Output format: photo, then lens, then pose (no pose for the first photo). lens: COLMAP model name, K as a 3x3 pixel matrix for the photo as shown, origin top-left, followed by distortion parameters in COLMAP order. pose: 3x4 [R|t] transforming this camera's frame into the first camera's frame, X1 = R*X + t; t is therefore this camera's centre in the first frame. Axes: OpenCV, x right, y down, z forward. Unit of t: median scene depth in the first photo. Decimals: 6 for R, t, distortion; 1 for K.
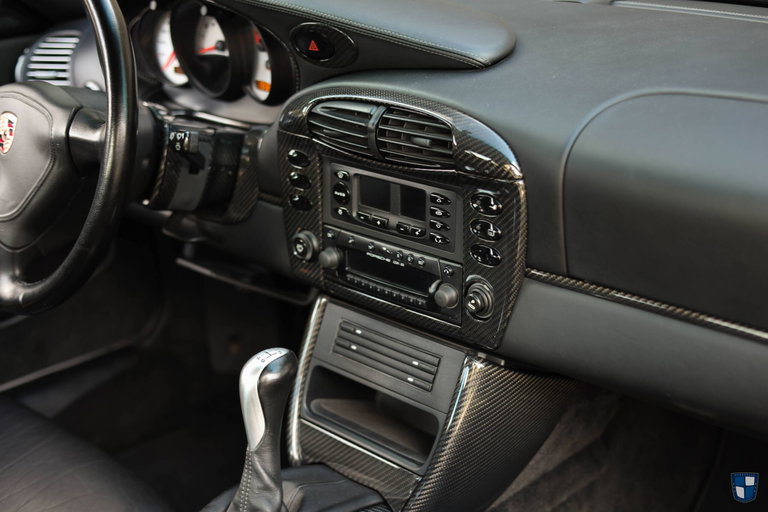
lens RADIAL K [[1180.1, 0, 383.9], [0, 1180.1, 255.0], [0, 0, 1]] dist [0.005332, 0.000000]
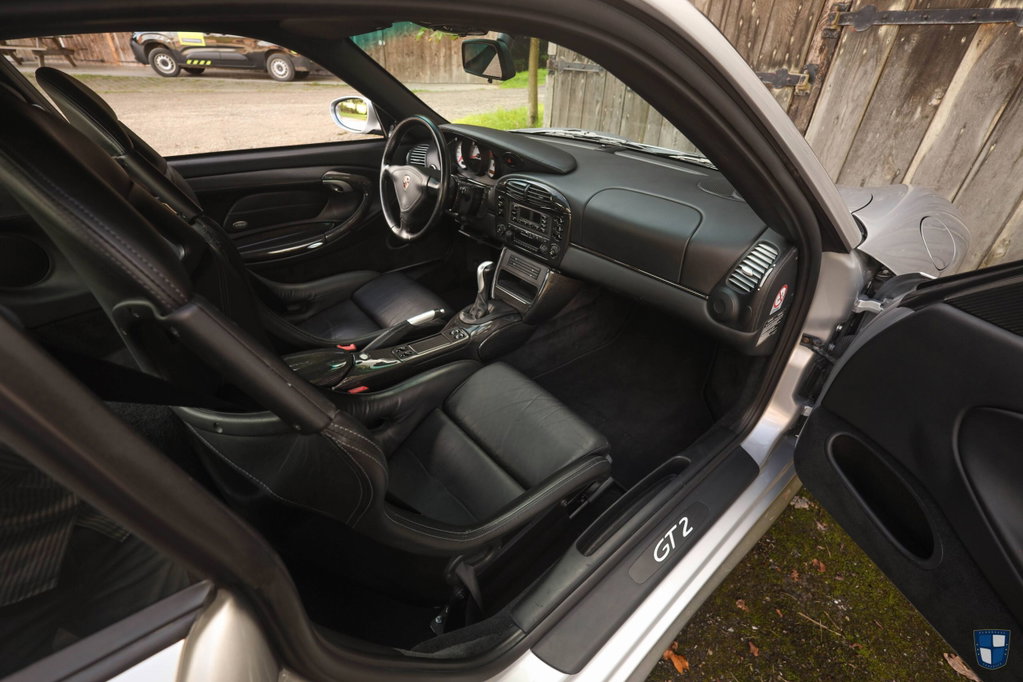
lens RADIAL K [[460.0, 0, 506.8], [0, 460.0, 348.8], [0, 0, 1]] dist [-0.001745, -0.000005]
pose [[0.994525, 0.096972, -0.038930, 0.025808], [-0.084842, 0.966834, 0.240904, 0.003843], [0.061000, -0.236282, 0.969768, -0.244649]]
